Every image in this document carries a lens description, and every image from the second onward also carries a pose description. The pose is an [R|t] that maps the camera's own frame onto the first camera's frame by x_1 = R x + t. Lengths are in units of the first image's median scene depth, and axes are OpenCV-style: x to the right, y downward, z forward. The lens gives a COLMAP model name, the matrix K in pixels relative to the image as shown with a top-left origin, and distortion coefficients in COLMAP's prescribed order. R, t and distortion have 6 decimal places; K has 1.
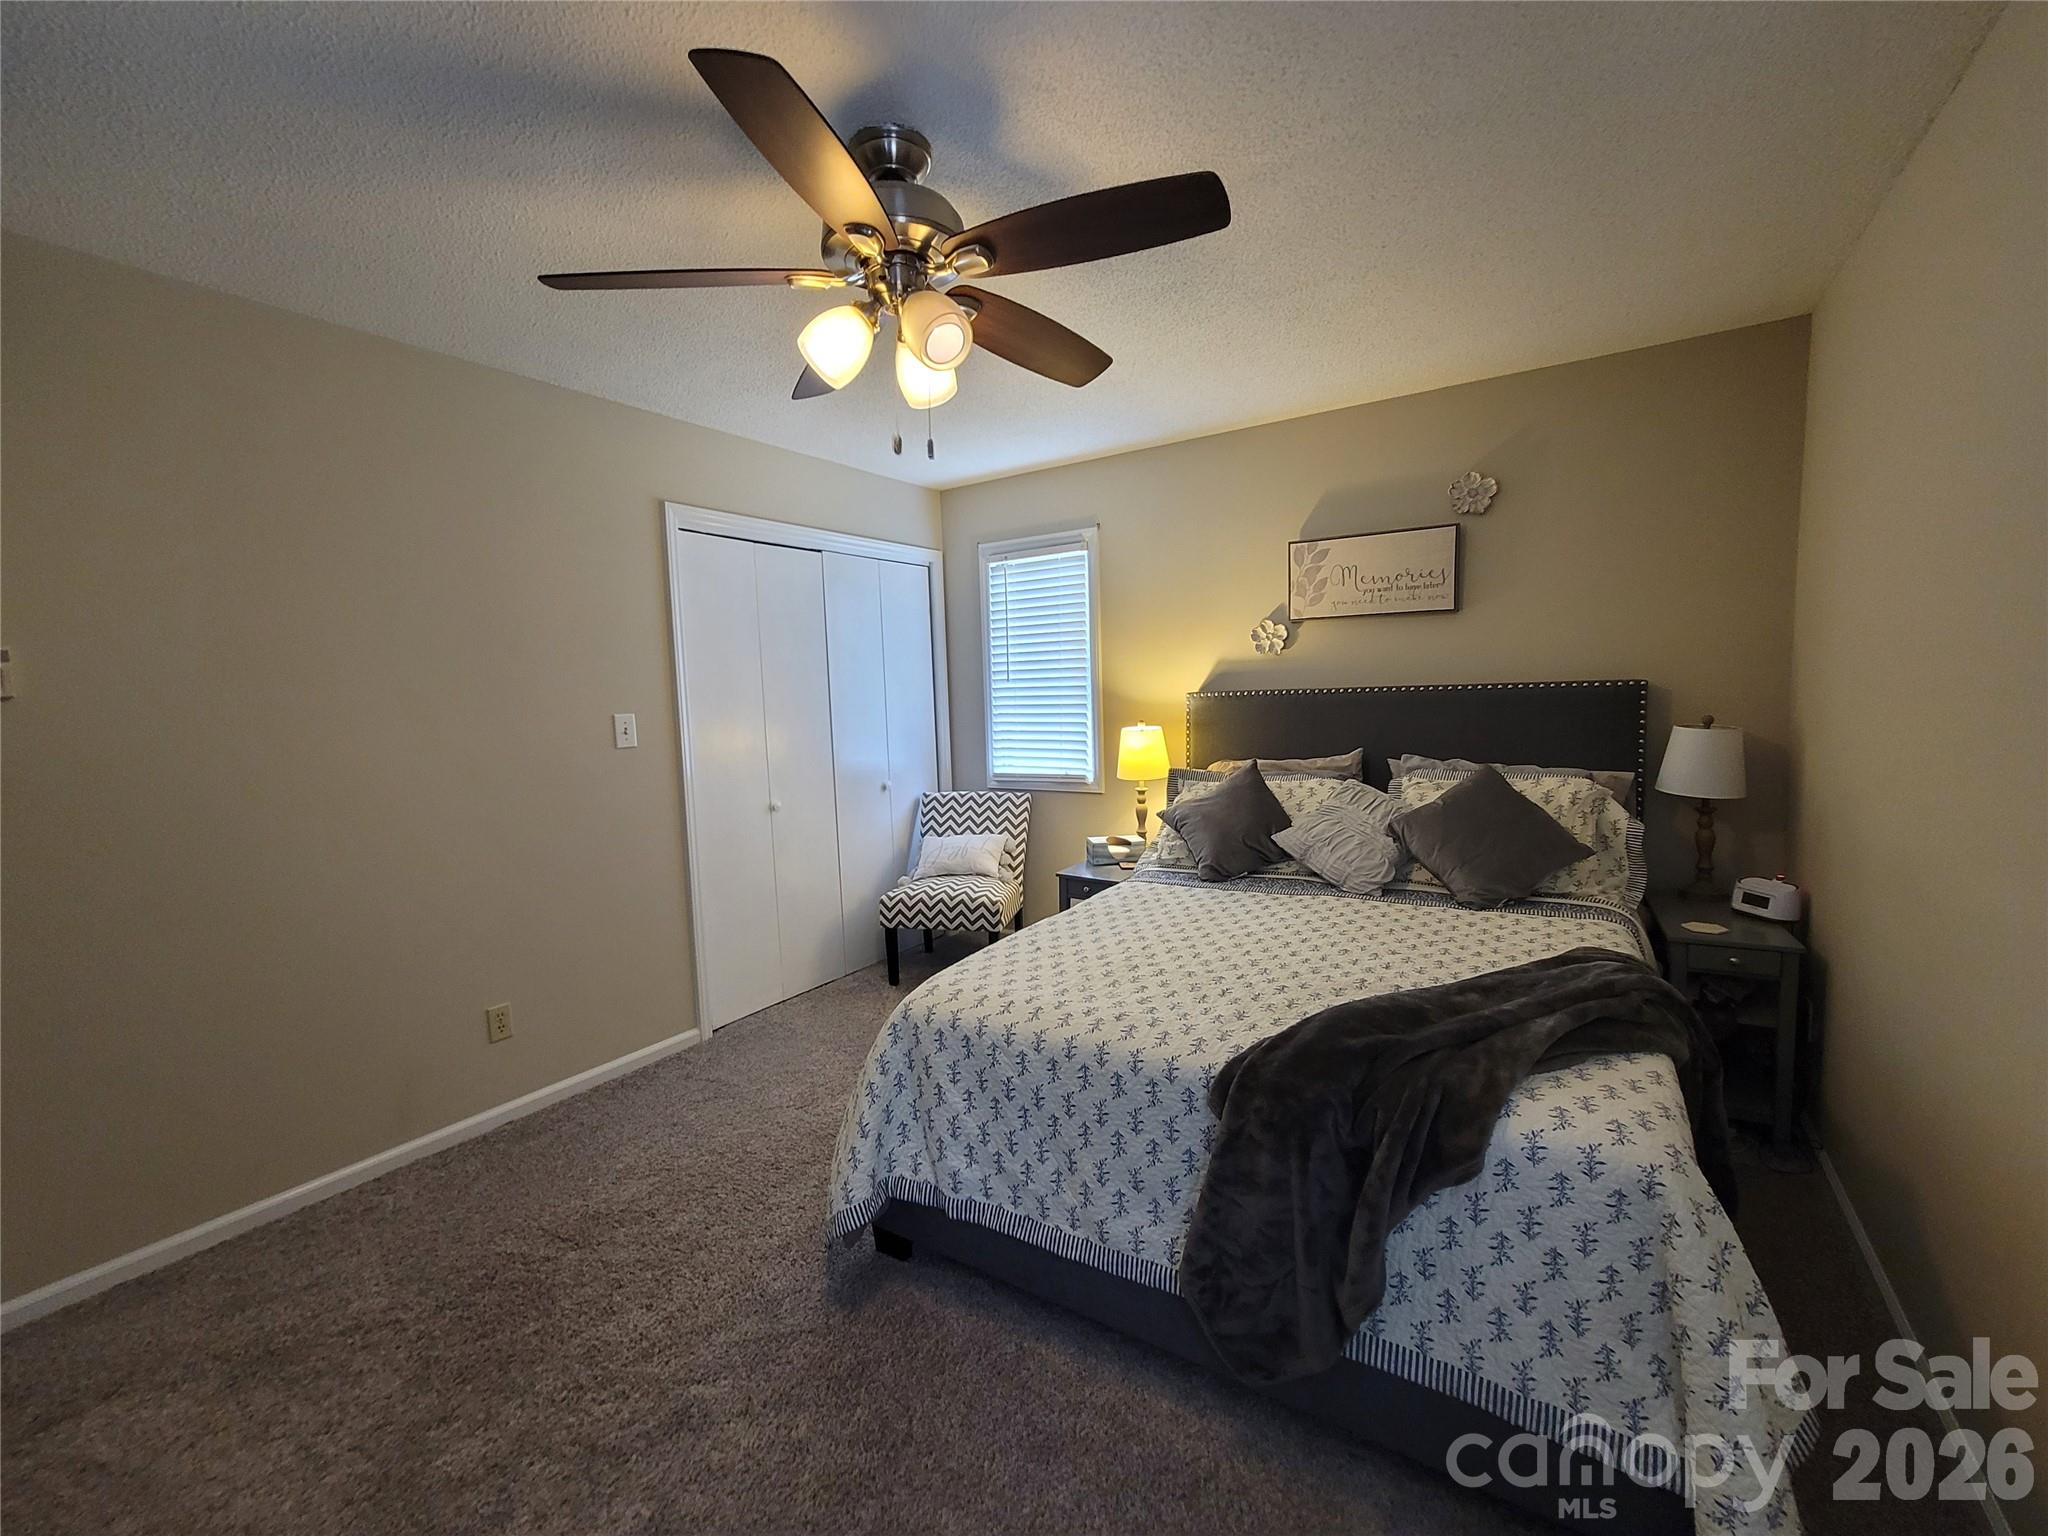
lens RADIAL K [[838.1, 0, 1020.6], [0, 838.1, 771.4], [0, 0, 1]] dist [-0.003275, 0.001332]
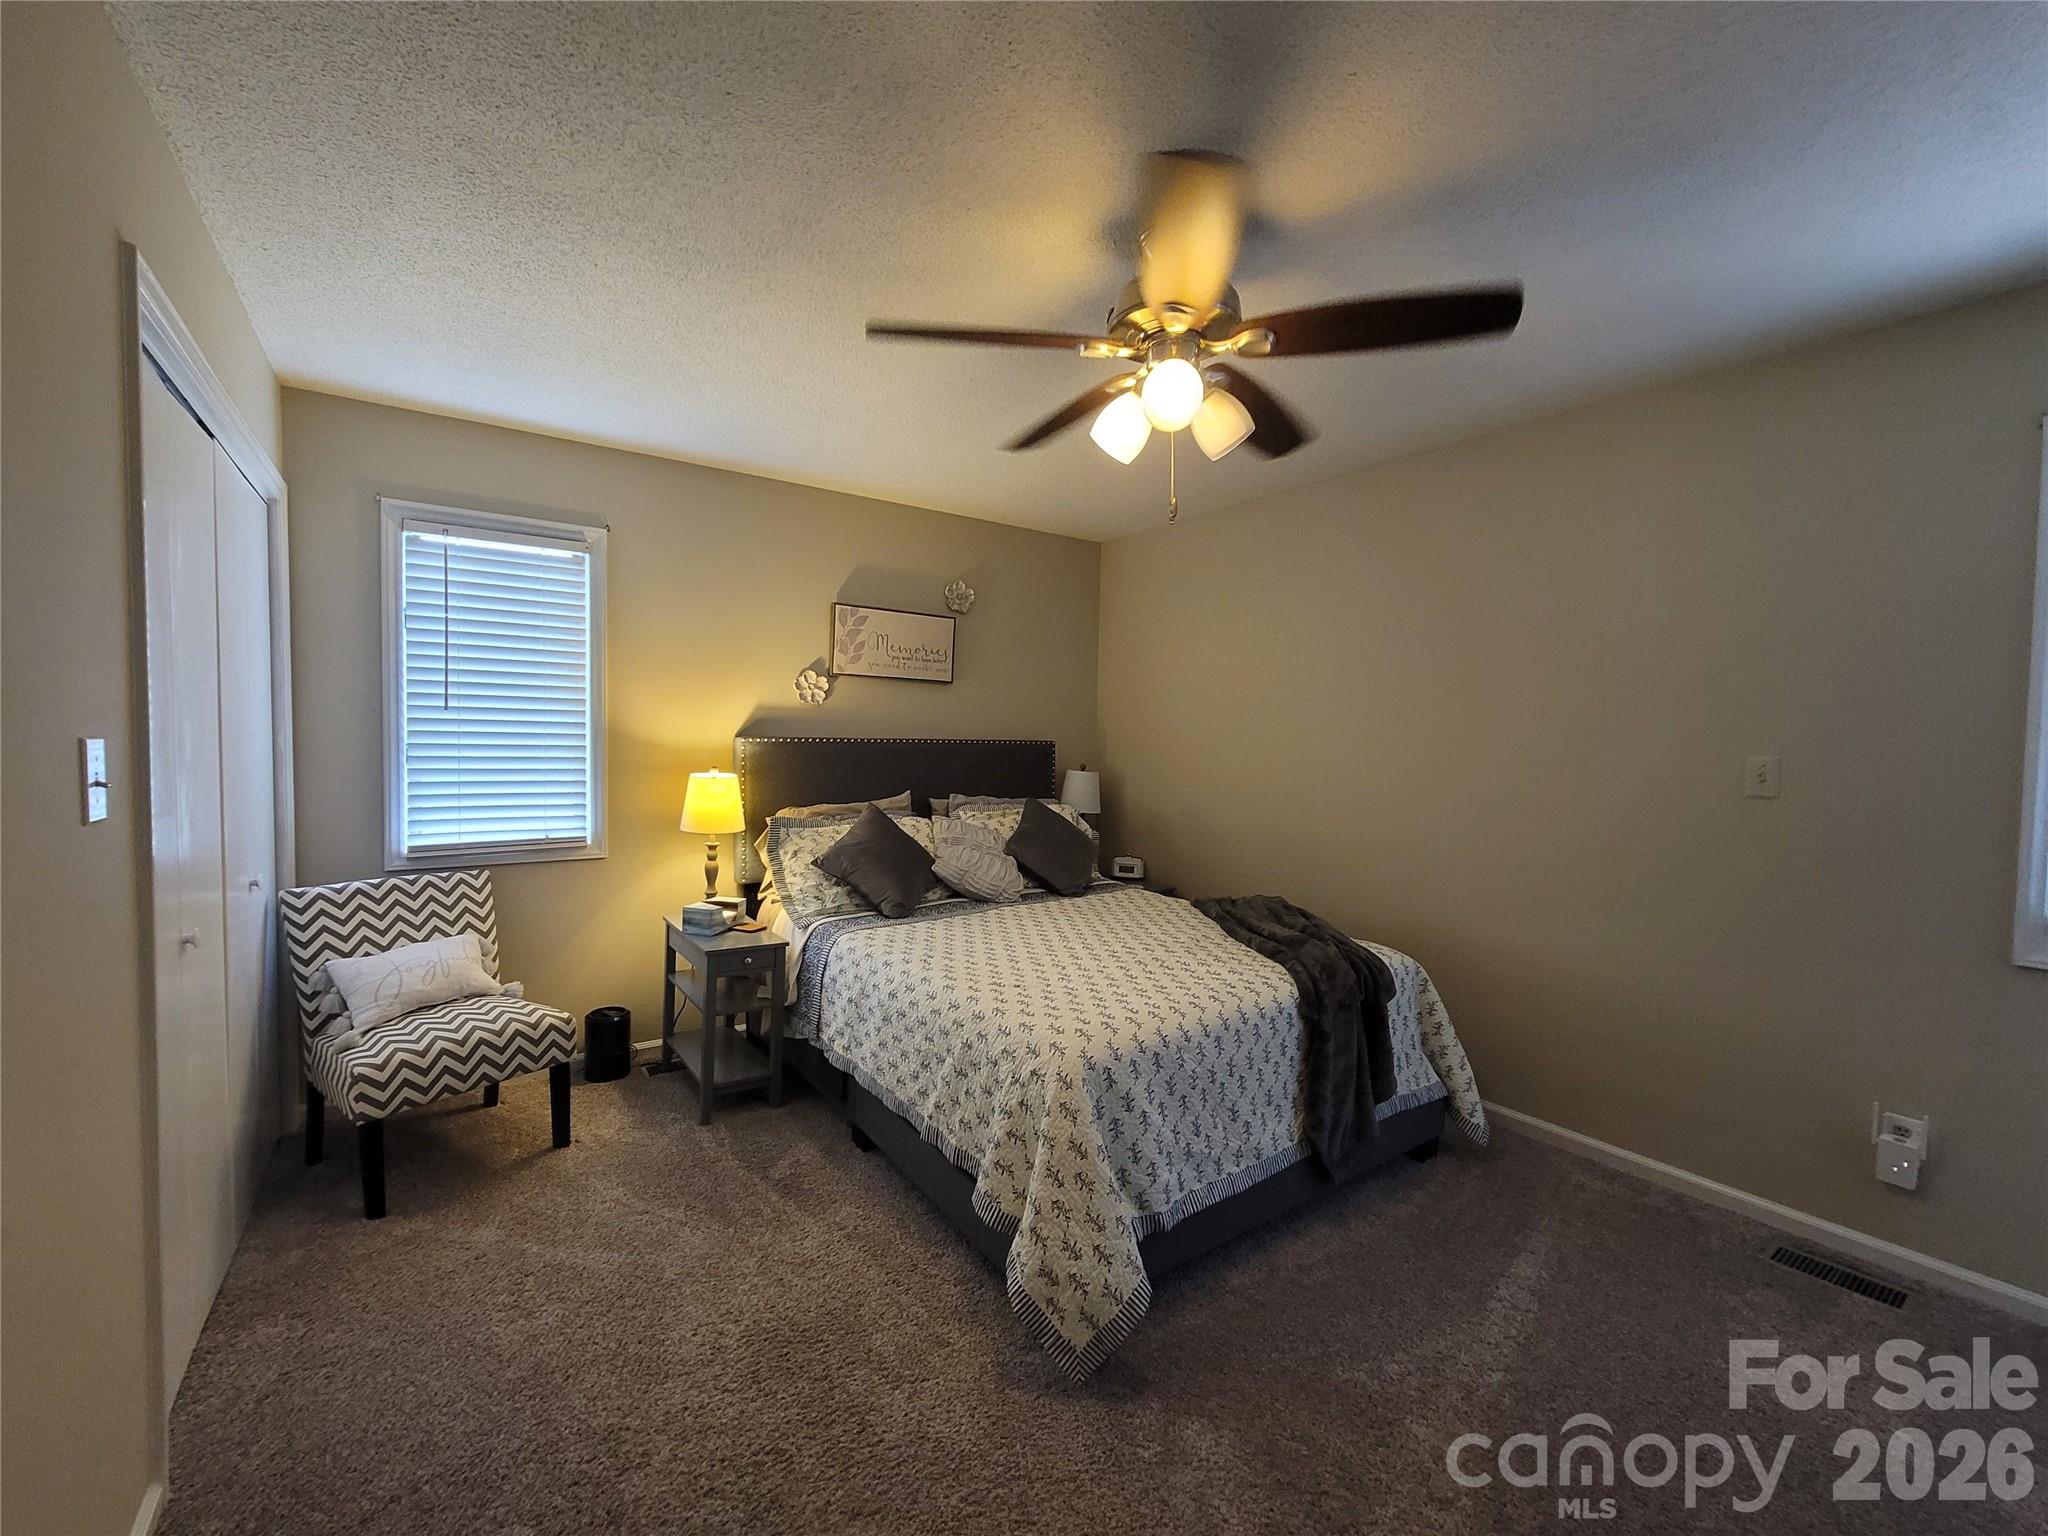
lens RADIAL K [[838.1, 0, 1021.2], [0, 838.1, 769.7], [0, 0, 1]] dist [-0.003275, 0.001332]
pose [[0.361143, 0.003602, 0.932504, -0.609621], [0.061469, 0.997726, -0.027659, -0.013664], [-0.930483, 0.067309, 0.360100, 0.407187]]
